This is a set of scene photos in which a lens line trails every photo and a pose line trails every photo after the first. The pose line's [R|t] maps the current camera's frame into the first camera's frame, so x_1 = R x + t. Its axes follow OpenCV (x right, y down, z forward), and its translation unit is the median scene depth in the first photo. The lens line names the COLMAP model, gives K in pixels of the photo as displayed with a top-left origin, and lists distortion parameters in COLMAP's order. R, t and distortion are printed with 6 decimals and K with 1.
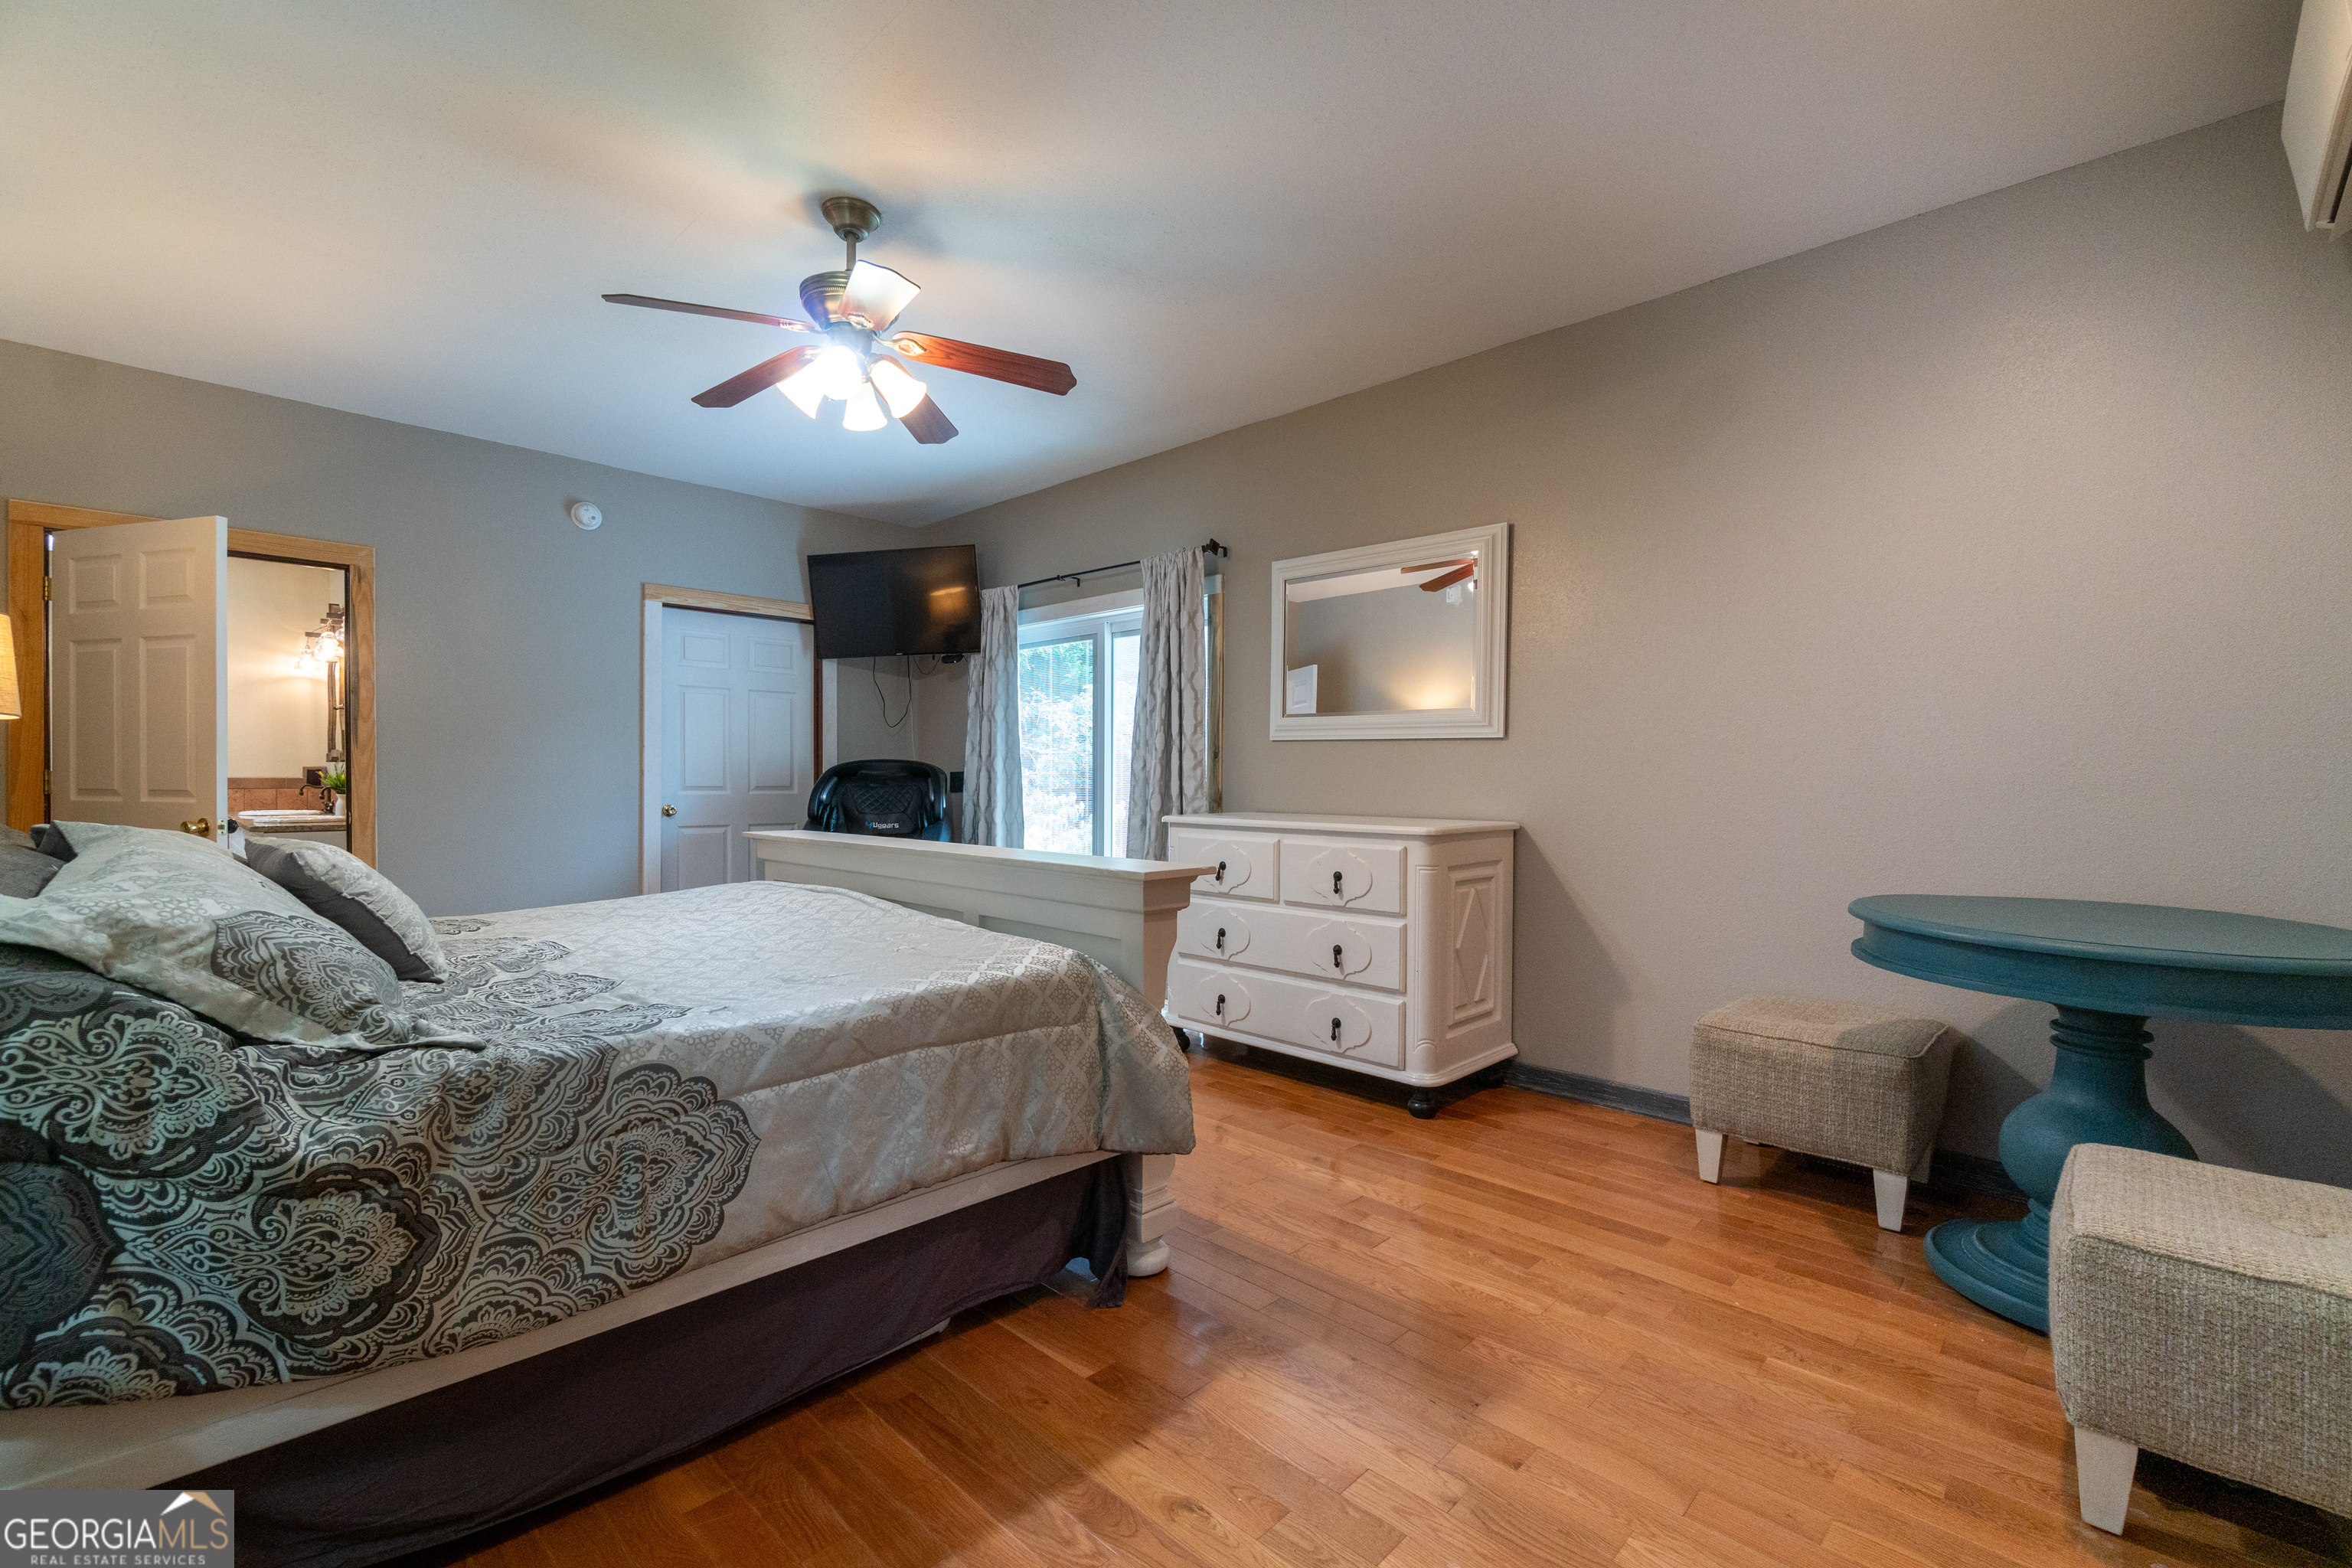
lens RADIAL K [[993.9, 0, 1143.0], [0, 993.9, 789.5], [0, 0, 1]] dist [0.000352, 0.000101]
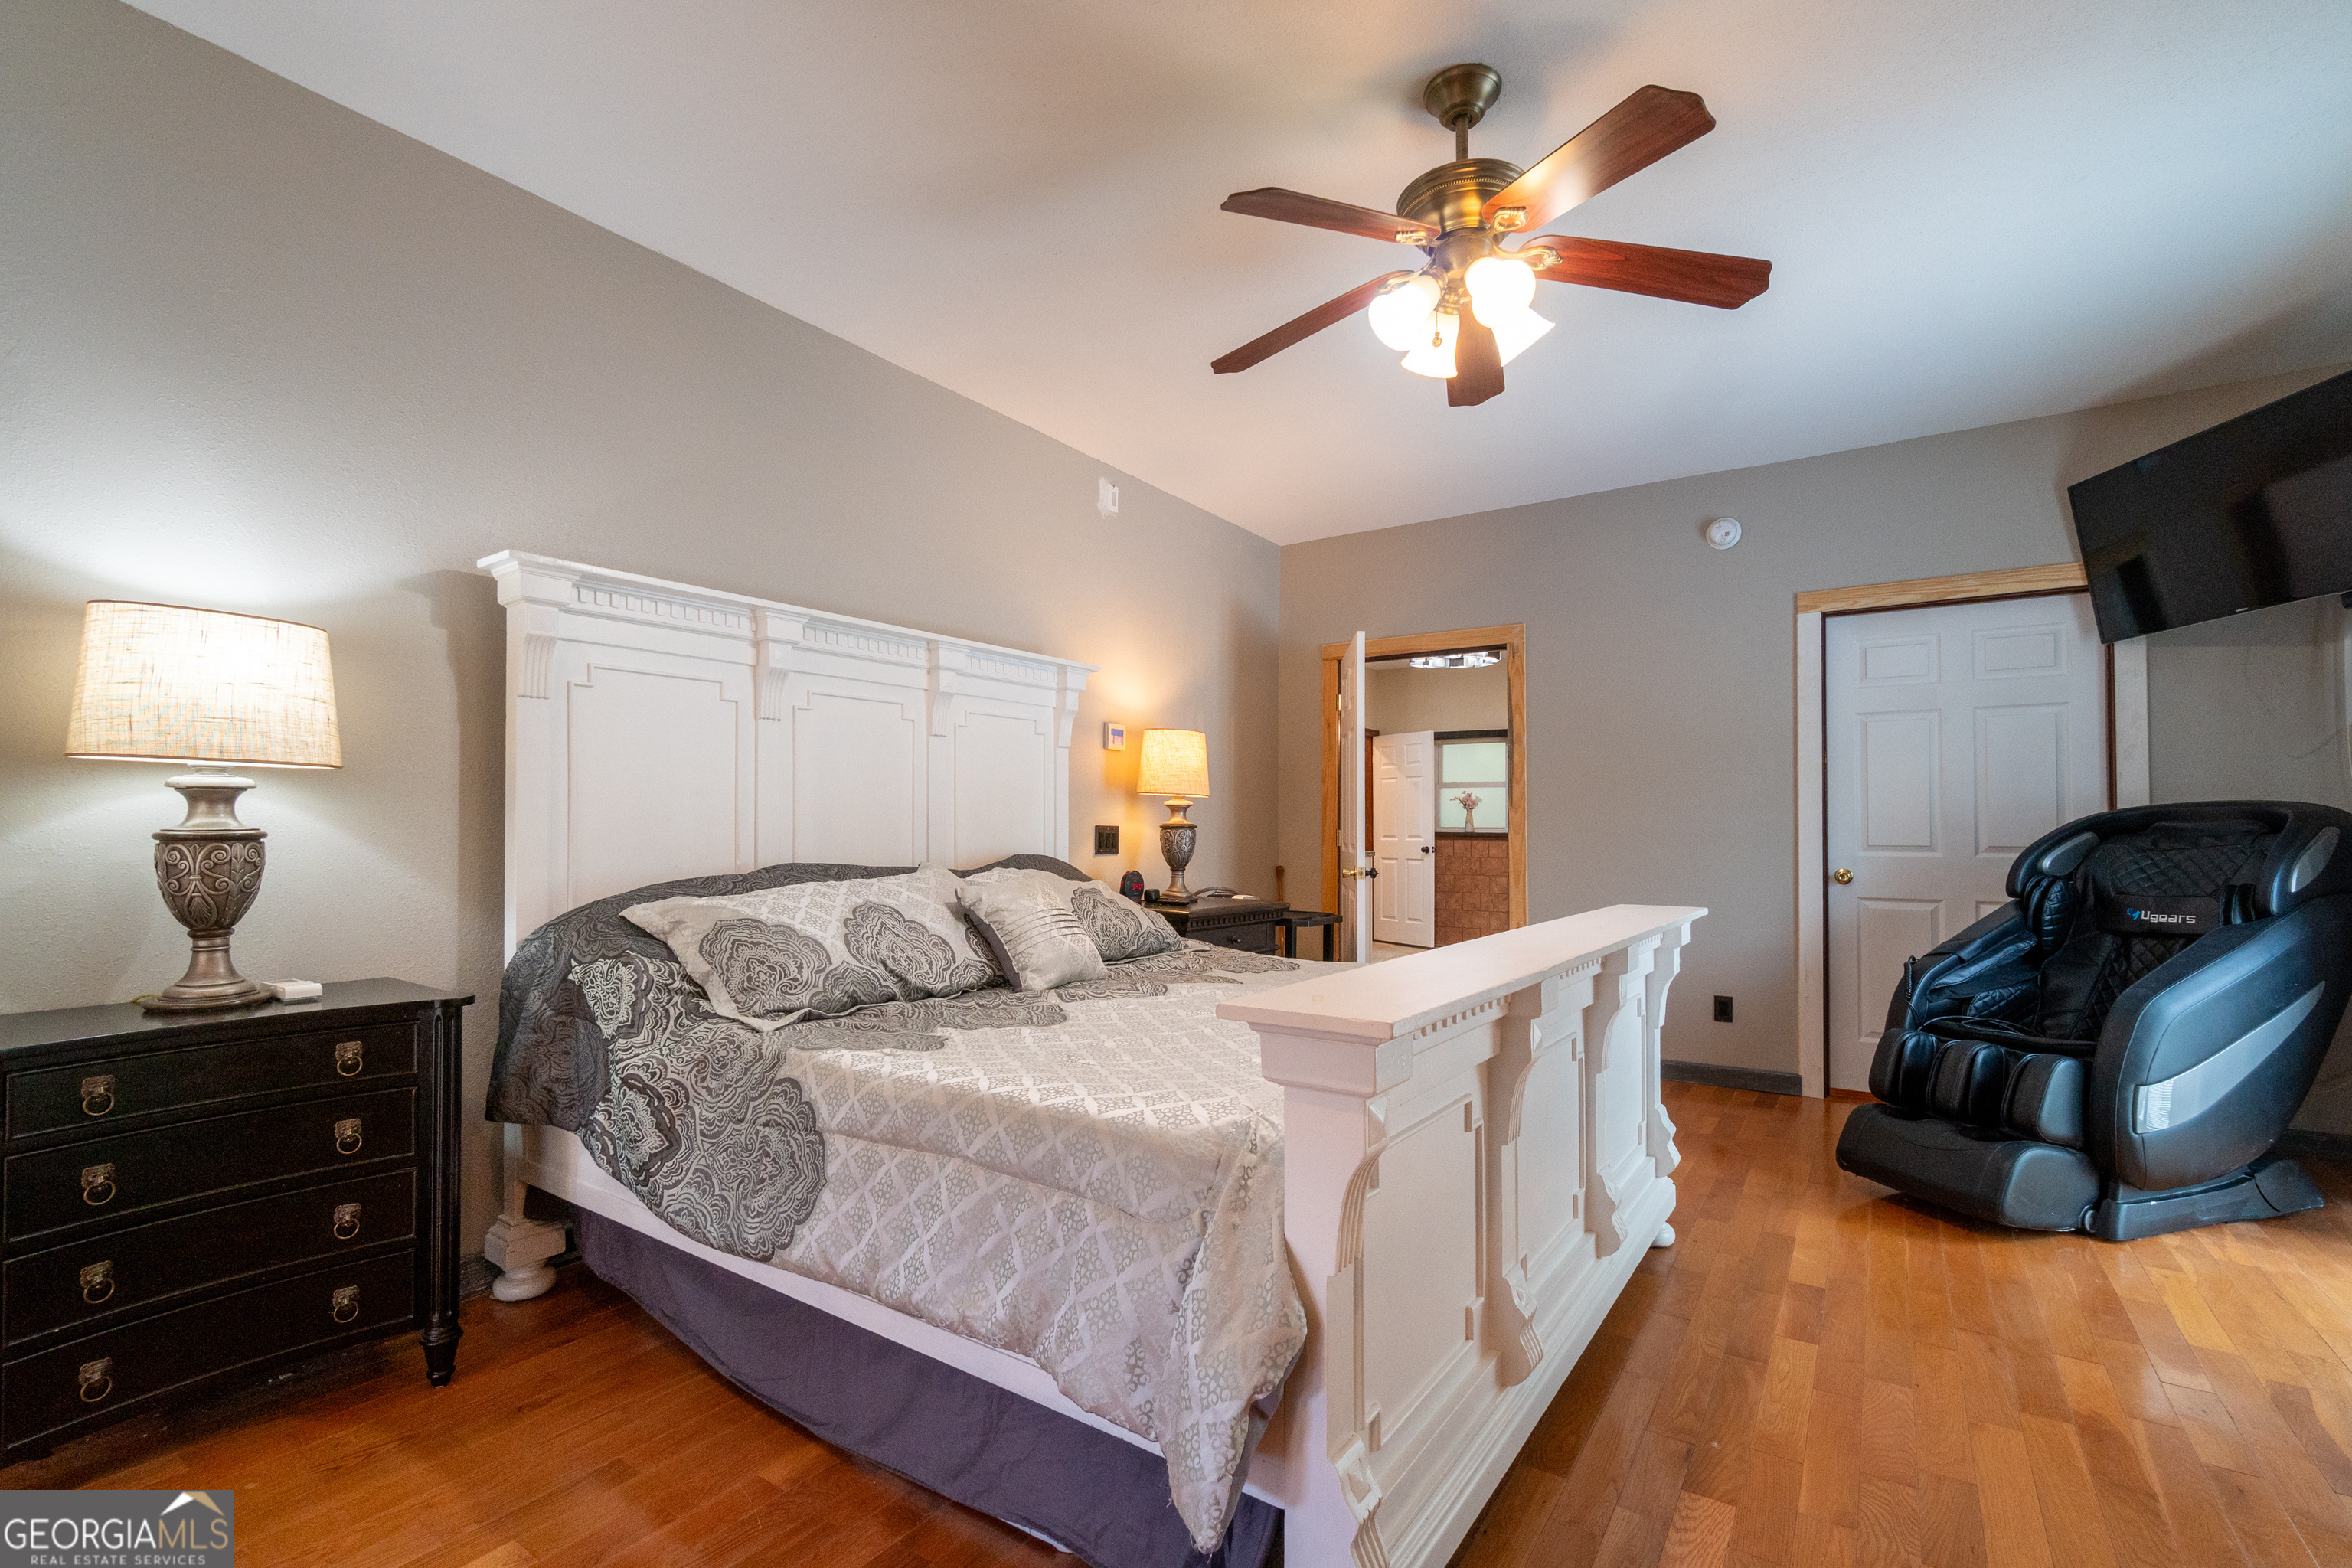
lens RADIAL K [[1043.1, 0, 1165.5], [0, 1043.1, 812.9], [0, 0, 1]] dist [-0.003136, -0.000461]
pose [[0.190071, -0.021444, -0.981536, 0.238106], [-0.009366, 0.999676, -0.023654, -0.004427], [0.981726, 0.013689, 0.189808, 0.350274]]
